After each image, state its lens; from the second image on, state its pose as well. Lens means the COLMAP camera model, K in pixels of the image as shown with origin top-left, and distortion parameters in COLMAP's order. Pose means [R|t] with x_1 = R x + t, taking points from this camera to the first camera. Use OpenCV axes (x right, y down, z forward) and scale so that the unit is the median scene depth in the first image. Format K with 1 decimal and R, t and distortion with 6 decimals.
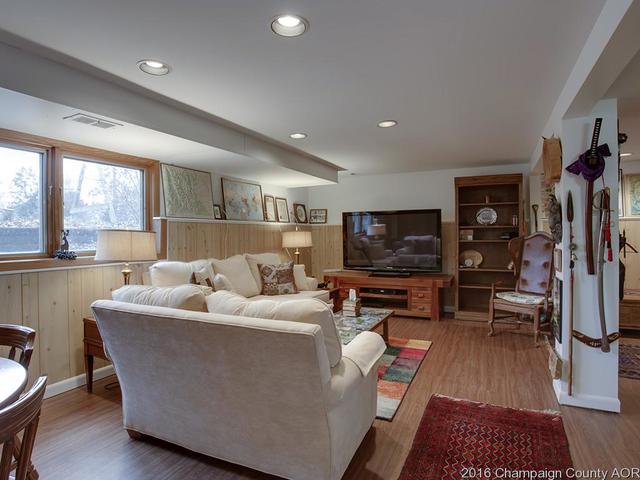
lens RADIAL K [[367.6, 0, 320.0], [0, 367.6, 240.0], [0, 0, 1]] dist [-0.054427, 0.001406]
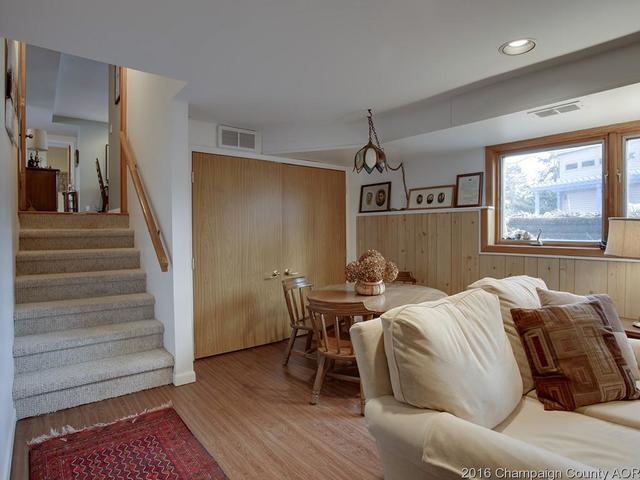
lens RADIAL K [[367.6, 0, 320.0], [0, 367.6, 240.0], [0, 0, 1]] dist [-0.054427, 0.001406]
pose [[-0.438595, 0.033620, -0.898056, 0.534224], [-0.003089, 0.999238, 0.038916, -0.007918], [0.898680, 0.019843, -0.438157, 0.820269]]
